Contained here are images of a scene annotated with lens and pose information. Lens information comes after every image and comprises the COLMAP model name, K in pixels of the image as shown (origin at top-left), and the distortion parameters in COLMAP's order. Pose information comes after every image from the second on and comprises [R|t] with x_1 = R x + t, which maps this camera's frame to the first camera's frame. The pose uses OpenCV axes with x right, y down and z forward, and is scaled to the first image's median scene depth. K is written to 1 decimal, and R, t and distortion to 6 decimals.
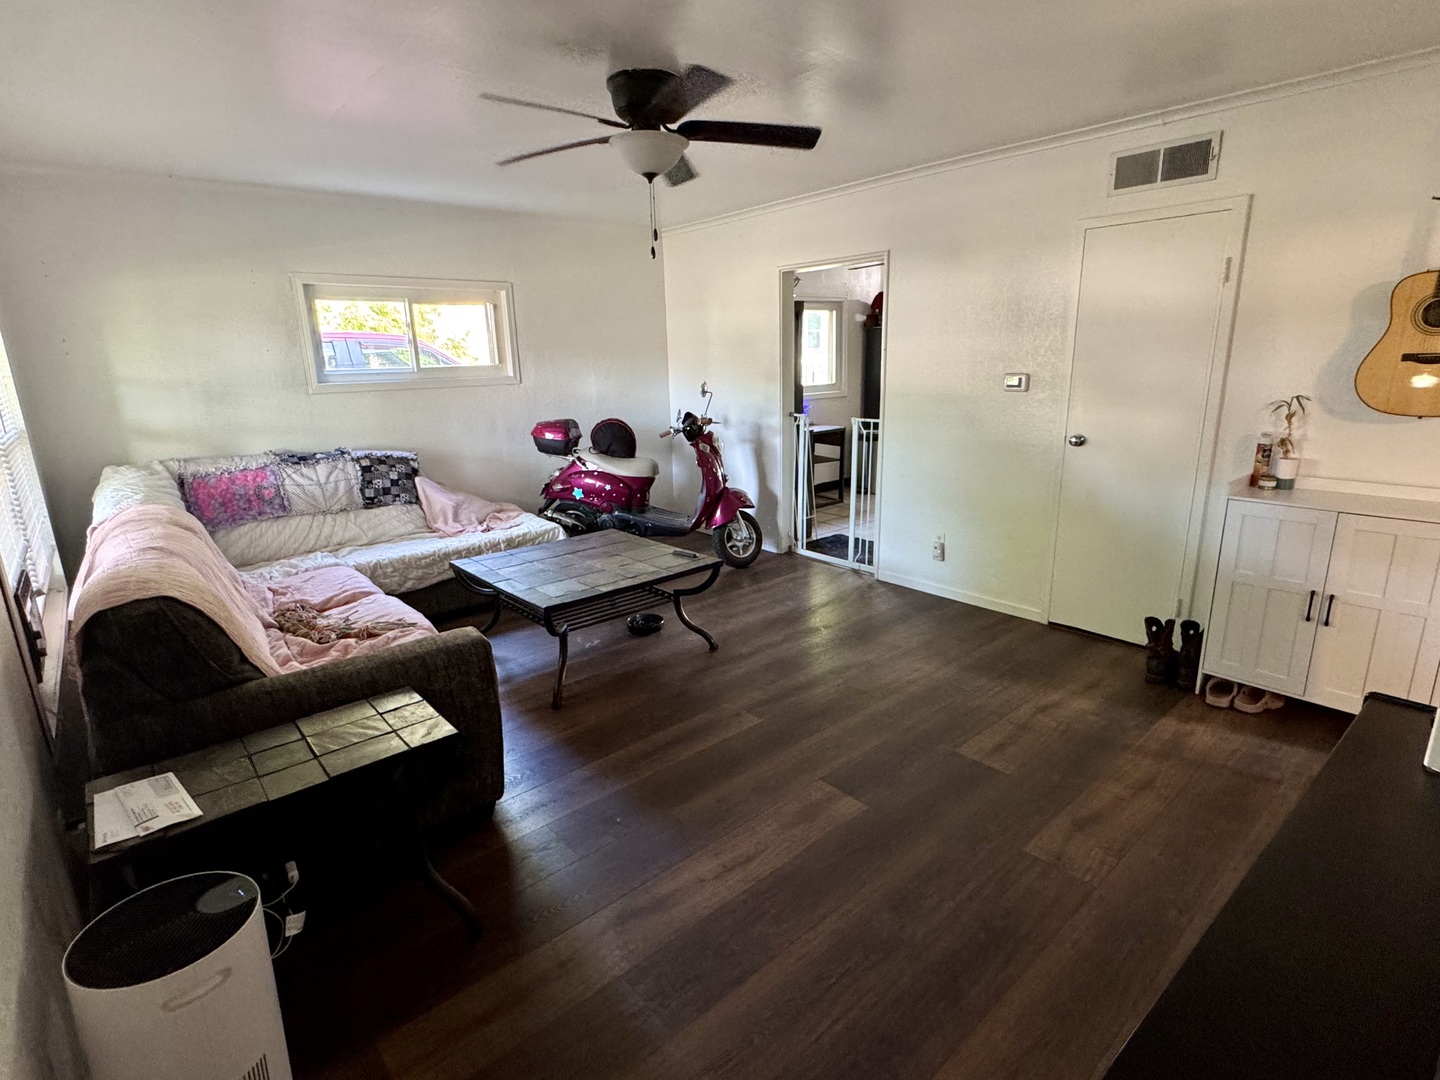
lens RADIAL K [[724.3, 0, 717.6], [0, 724.3, 539.9], [0, 0, 1]] dist [-0.000936, -0.000498]
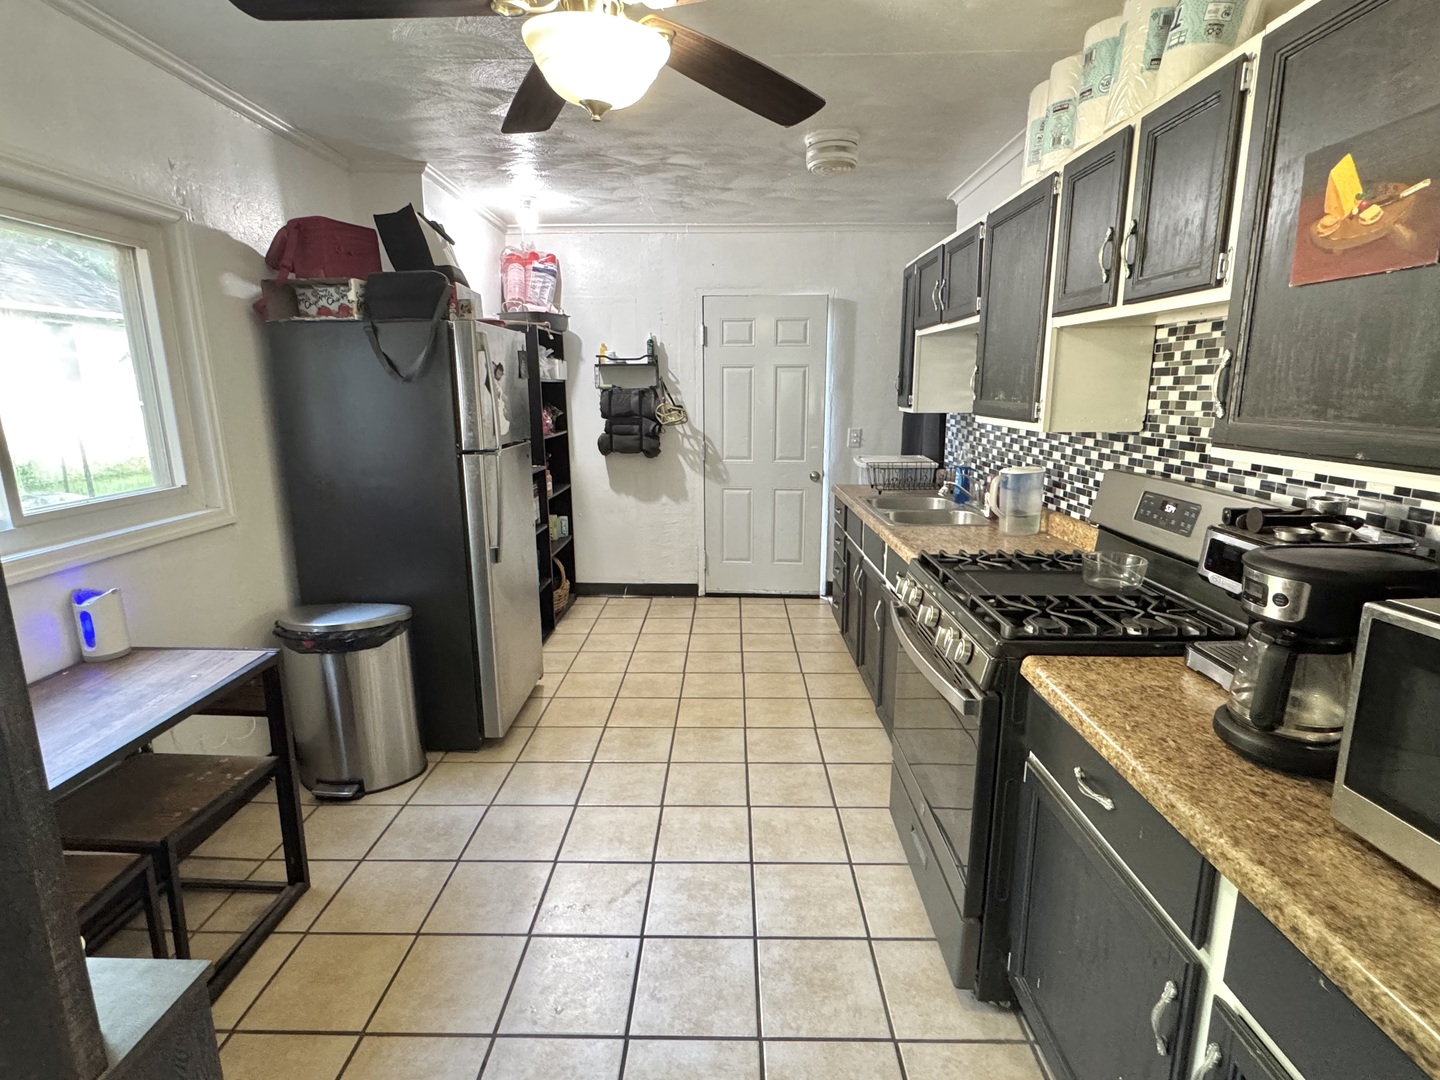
lens RADIAL K [[724.3, 0, 716.9], [0, 724.3, 539.7], [0, 0, 1]] dist [-0.000936, -0.000498]
pose [[0.667898, -0.145829, 0.729826, 0.083580], [0.182616, 0.982749, 0.029246, -0.162450], [-0.721501, 0.113744, 0.683007, 0.626416]]
